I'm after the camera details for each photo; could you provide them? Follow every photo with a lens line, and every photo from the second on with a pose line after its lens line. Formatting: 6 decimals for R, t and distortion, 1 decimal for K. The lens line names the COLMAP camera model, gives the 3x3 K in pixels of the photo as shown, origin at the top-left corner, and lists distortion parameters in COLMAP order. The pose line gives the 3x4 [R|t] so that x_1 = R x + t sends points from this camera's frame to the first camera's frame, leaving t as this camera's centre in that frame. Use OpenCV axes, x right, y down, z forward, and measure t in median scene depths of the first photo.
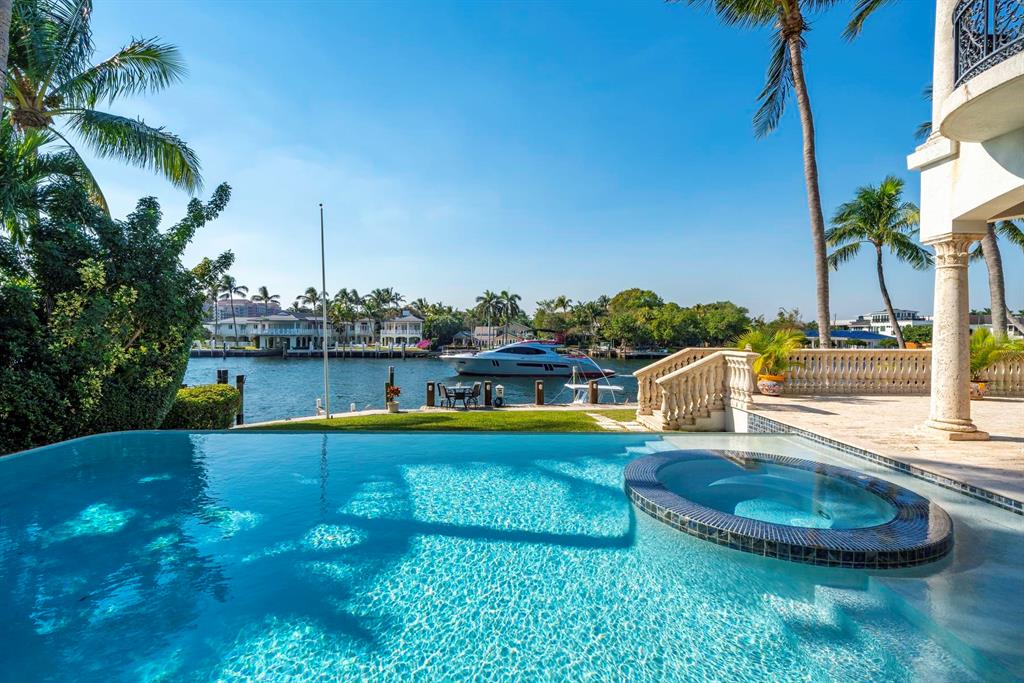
lens RADIAL K [[434.0, 0, 501.0], [0, 434.0, 337.2], [0, 0, 1]] dist [0.002805, 0.000106]
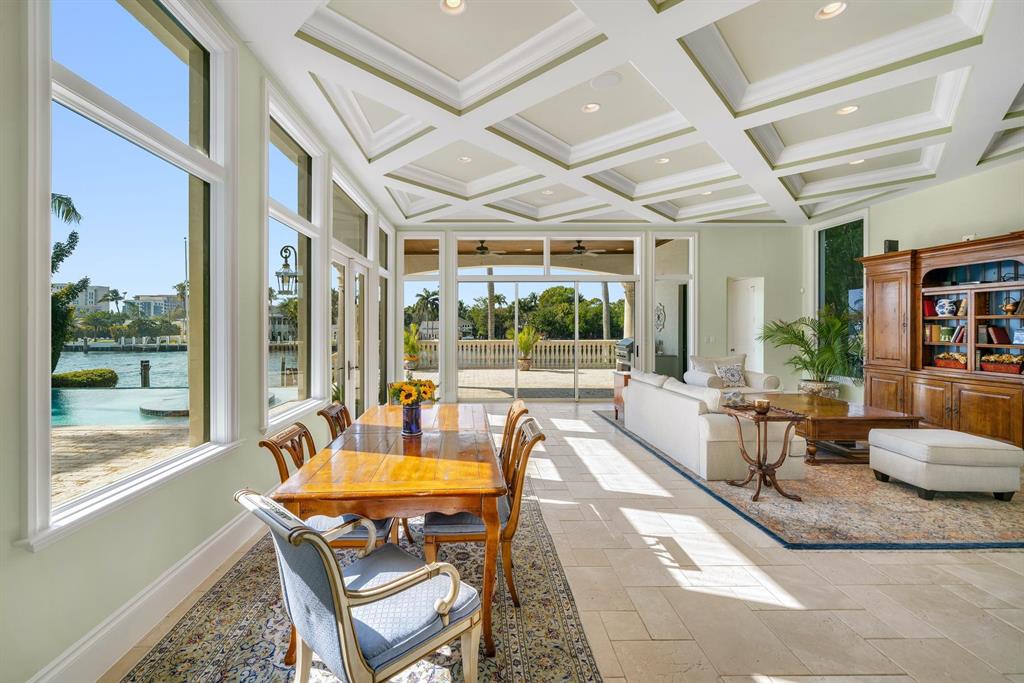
lens RADIAL K [[415.3, 0, 488.1], [0, 415.3, 326.3], [0, 0, 1]] dist [-0.000673, 0.000250]
pose [[0.999499, -0.005718, 0.031130, 0.093012], [0.005976, 0.999949, -0.008194, -0.001546], [-0.031082, 0.008376, 0.999482, -0.064385]]
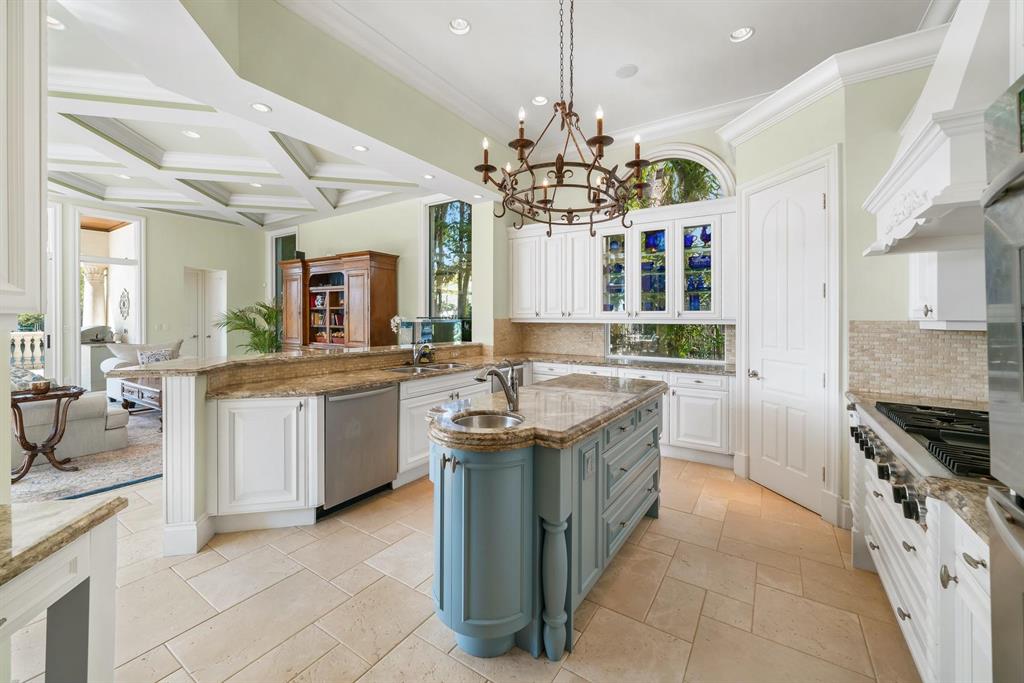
lens RADIAL K [[403.0, 0, 514.9], [0, 403.0, 318.7], [0, 0, 1]] dist [-0.000396, -0.000084]
pose [[0.563209, -0.004668, 0.826301, 0.131347], [0.006073, 0.999980, 0.001510, 0.000302], [-0.826292, 0.004168, 0.563227, -0.108332]]
